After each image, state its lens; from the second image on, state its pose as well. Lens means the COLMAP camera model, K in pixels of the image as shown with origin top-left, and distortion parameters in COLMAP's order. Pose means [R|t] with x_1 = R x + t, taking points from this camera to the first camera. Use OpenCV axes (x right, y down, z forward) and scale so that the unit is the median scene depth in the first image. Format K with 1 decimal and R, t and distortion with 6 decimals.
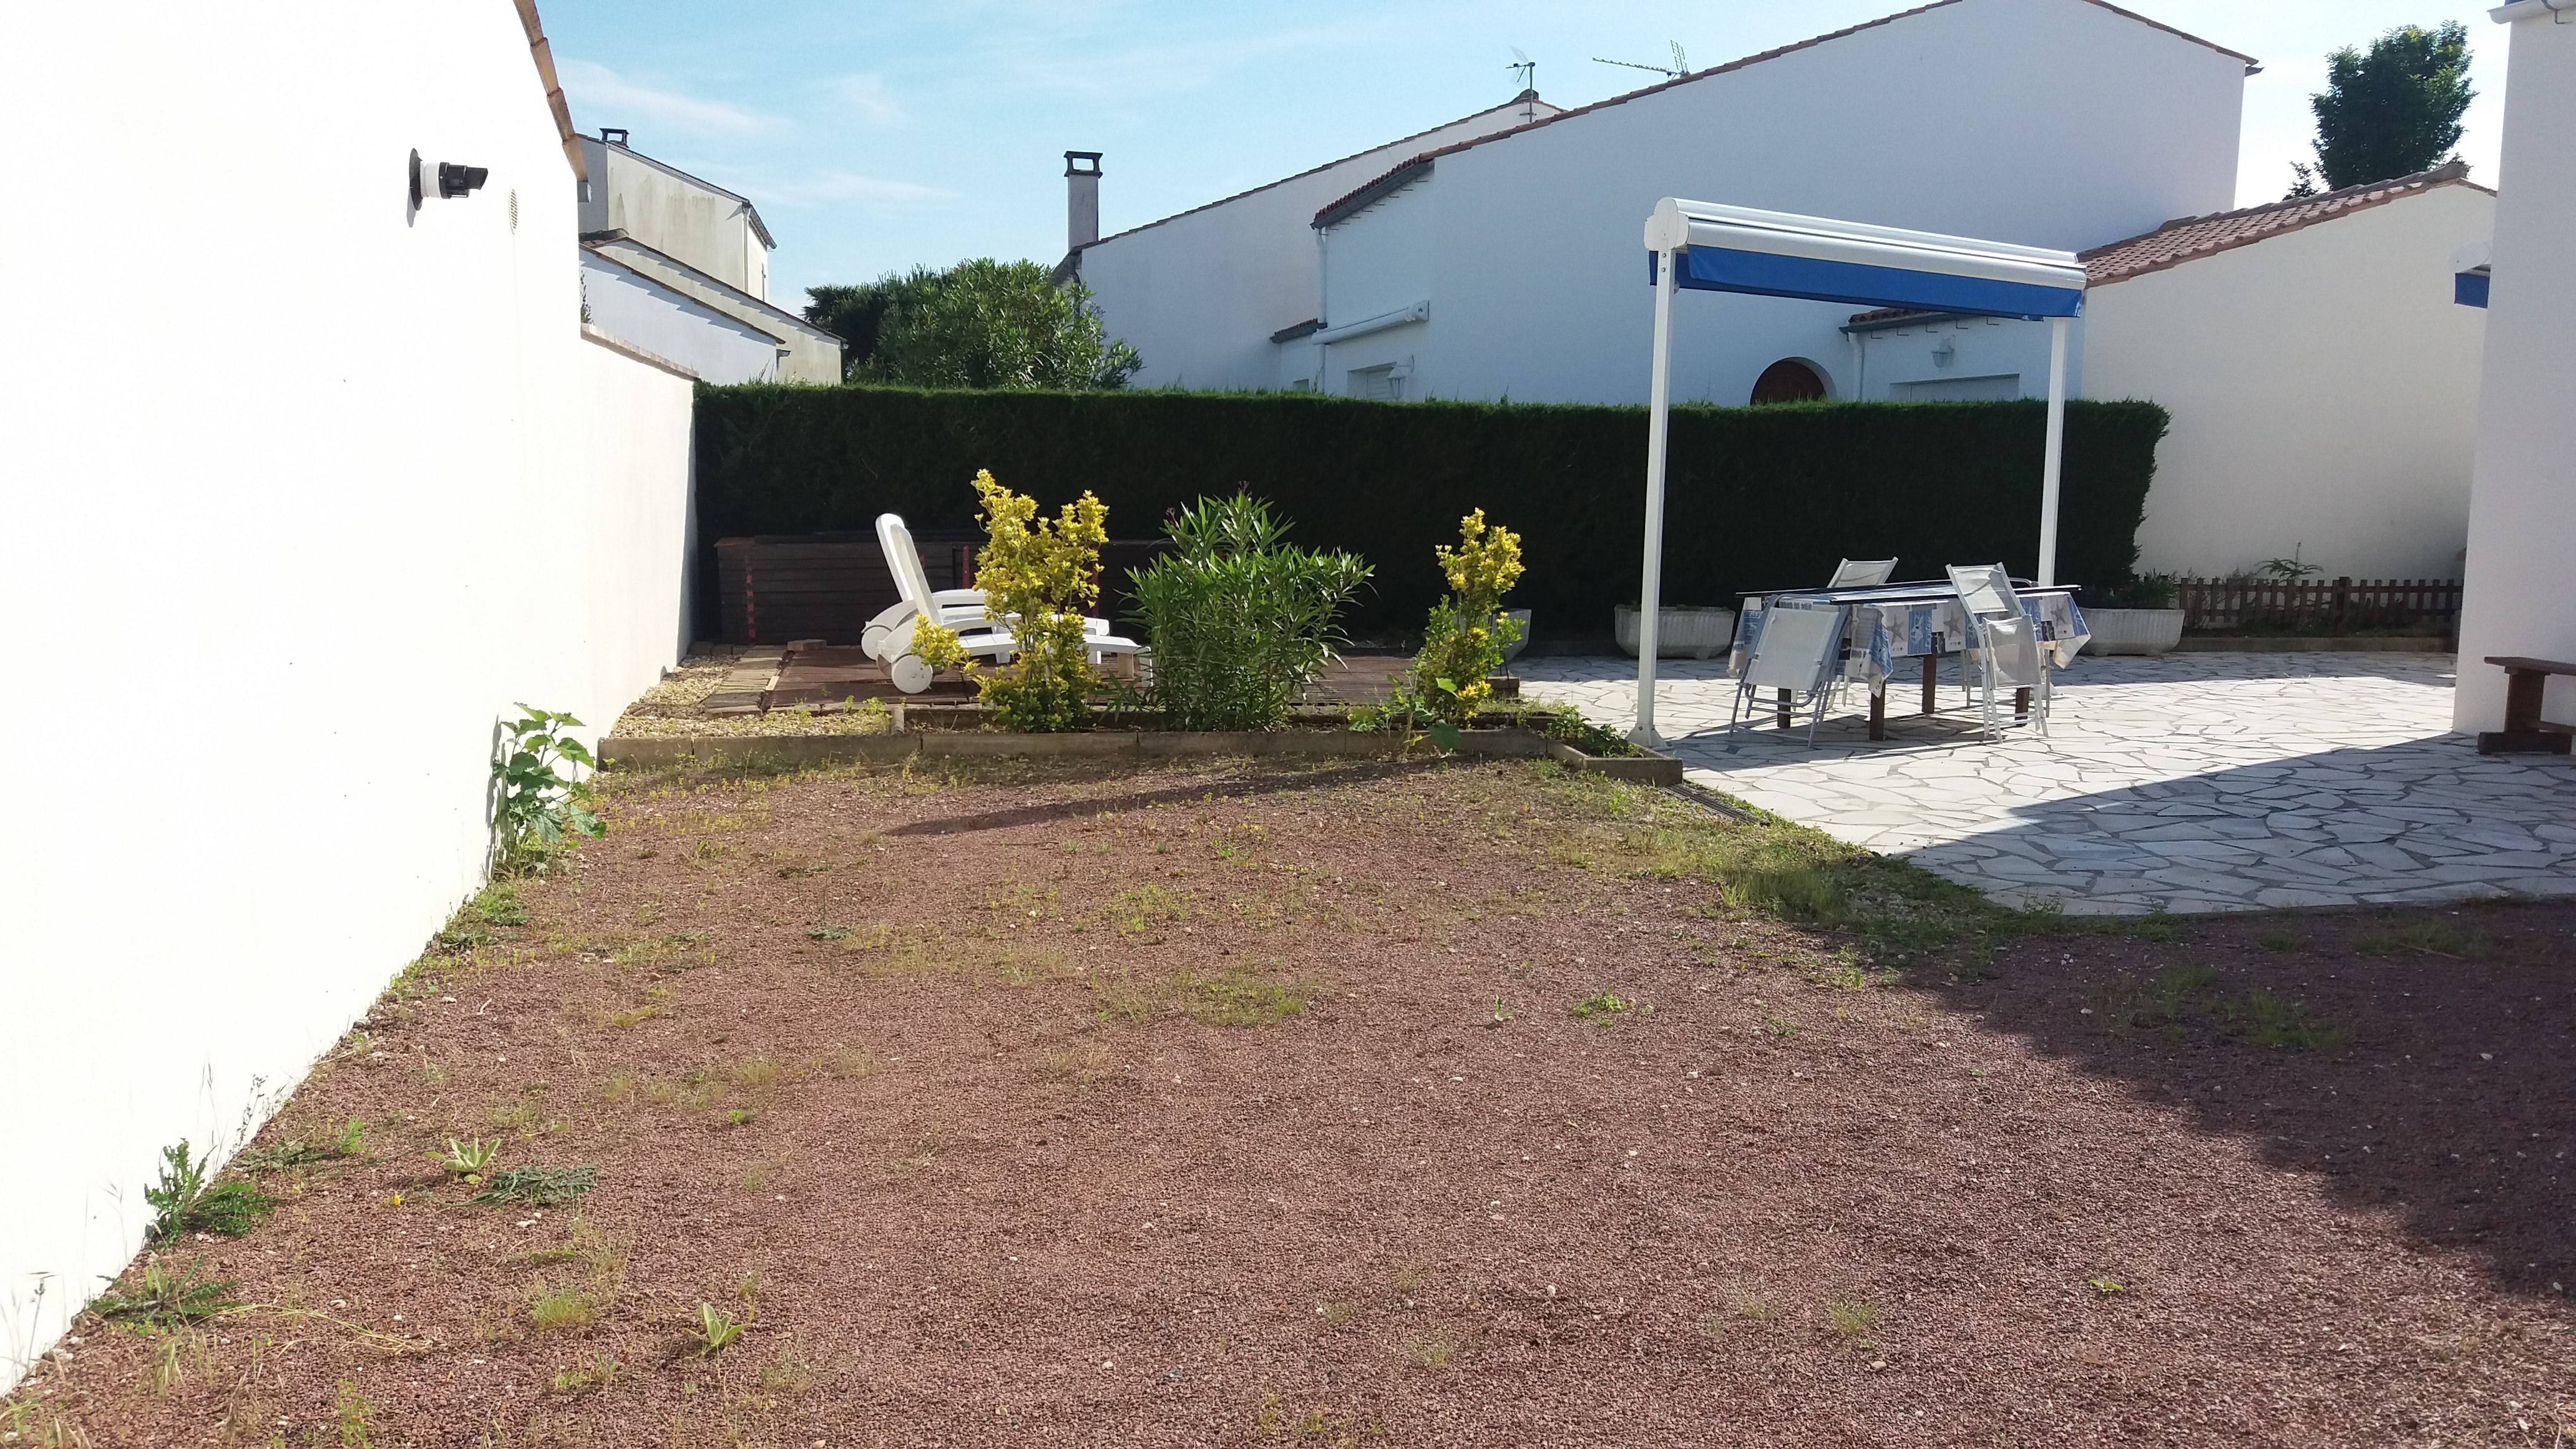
lens RADIAL K [[2056.0, 0, 1288.0], [0, 2056.0, 724.5], [0, 0, 1]] dist [0.017357, -0.107774]
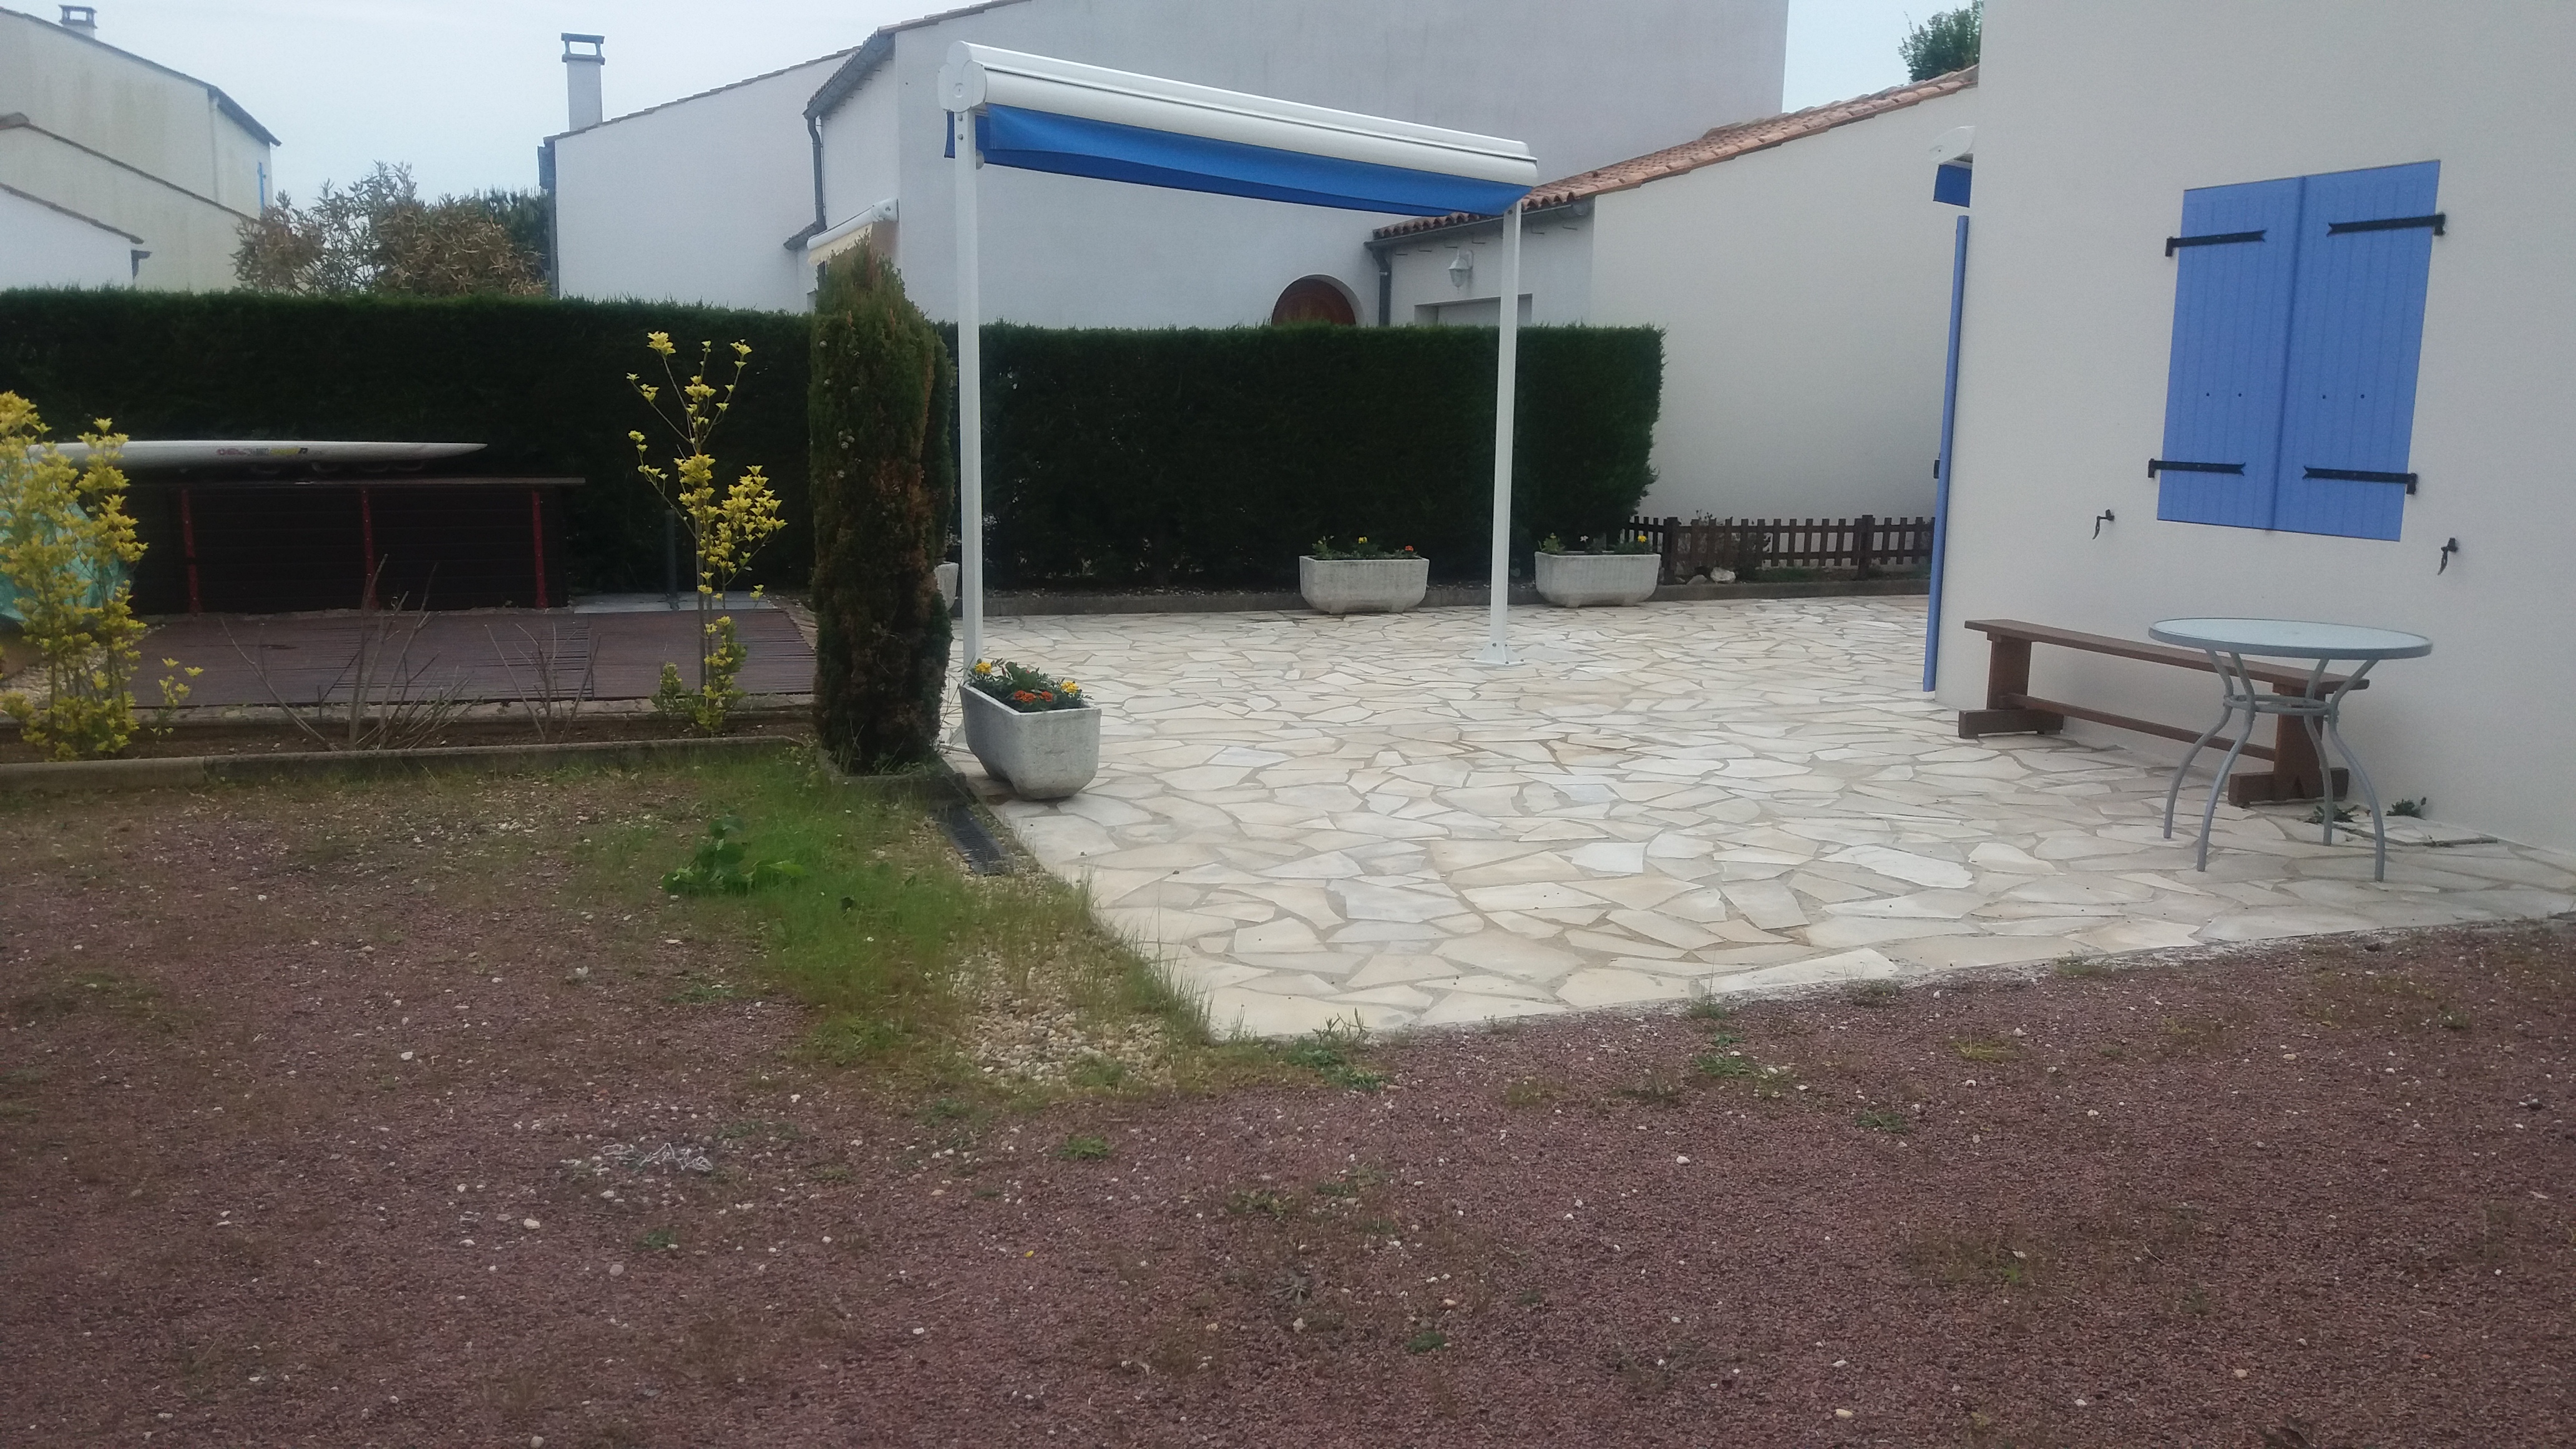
lens RADIAL K [[2056.0, 0, 1288.0], [0, 2056.0, 724.5], [0, 0, 1]] dist [0.017357, -0.107774]
pose [[0.987397, -0.019835, 0.157014, 0.112176], [0.014216, 0.999220, 0.036834, -0.015851], [-0.157622, -0.034138, 0.986909, 0.126965]]
